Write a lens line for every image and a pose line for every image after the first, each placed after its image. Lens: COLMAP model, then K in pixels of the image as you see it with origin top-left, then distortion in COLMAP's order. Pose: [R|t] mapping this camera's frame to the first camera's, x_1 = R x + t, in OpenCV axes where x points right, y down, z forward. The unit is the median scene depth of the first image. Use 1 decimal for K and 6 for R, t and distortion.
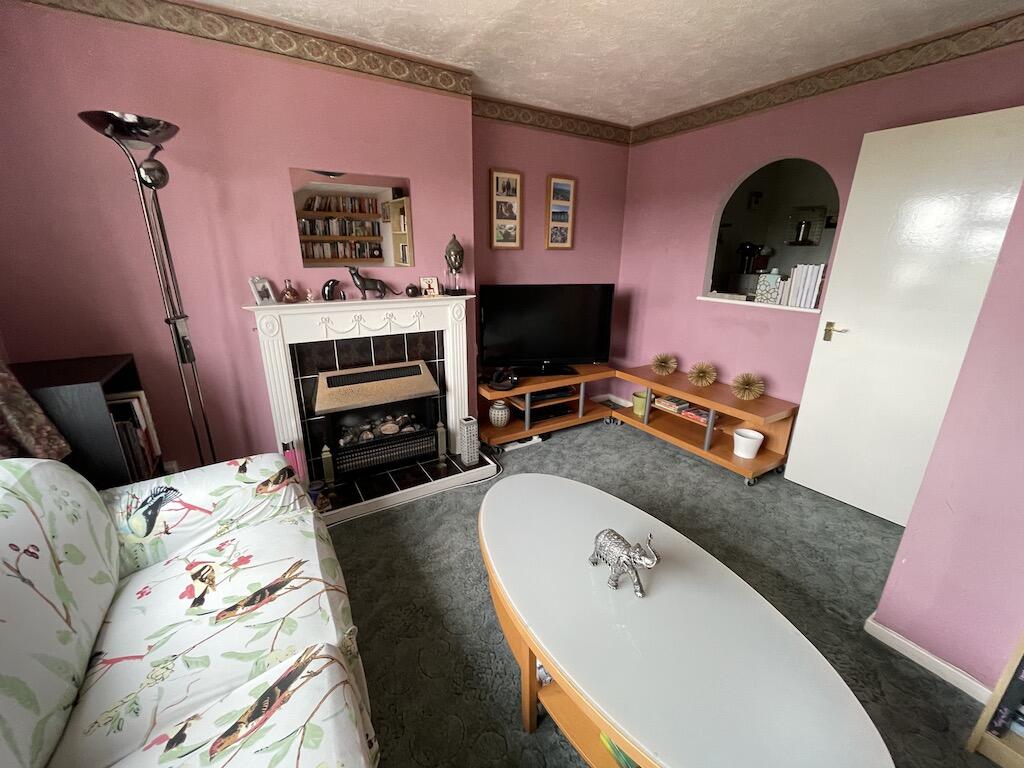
lens RADIAL K [[409.4, 0, 508.8], [0, 409.4, 381.2], [0, 0, 1]] dist [-0.004475, -0.000747]
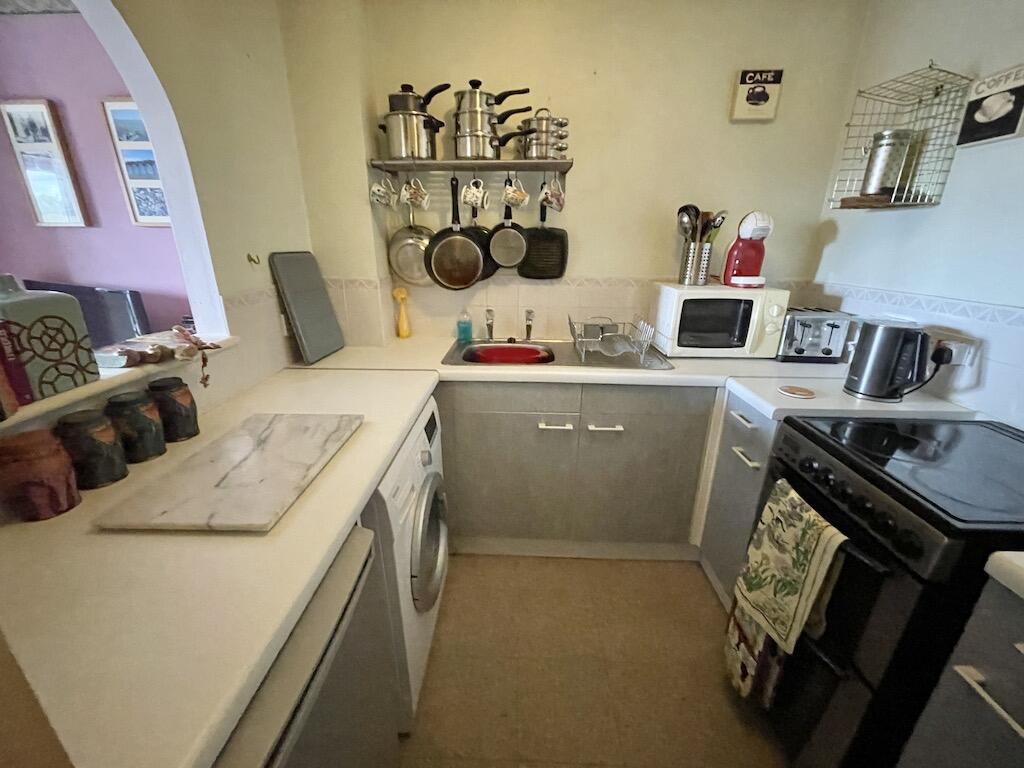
lens RADIAL K [[409.4, 0, 510.6], [0, 409.4, 383.2], [0, 0, 1]] dist [-0.004475, -0.000747]
pose [[0.837354, 0.181234, -0.515744, 0.946734], [-0.165112, 0.983230, 0.077438, -0.238230], [0.521130, 0.020313, 0.853236, 0.799344]]
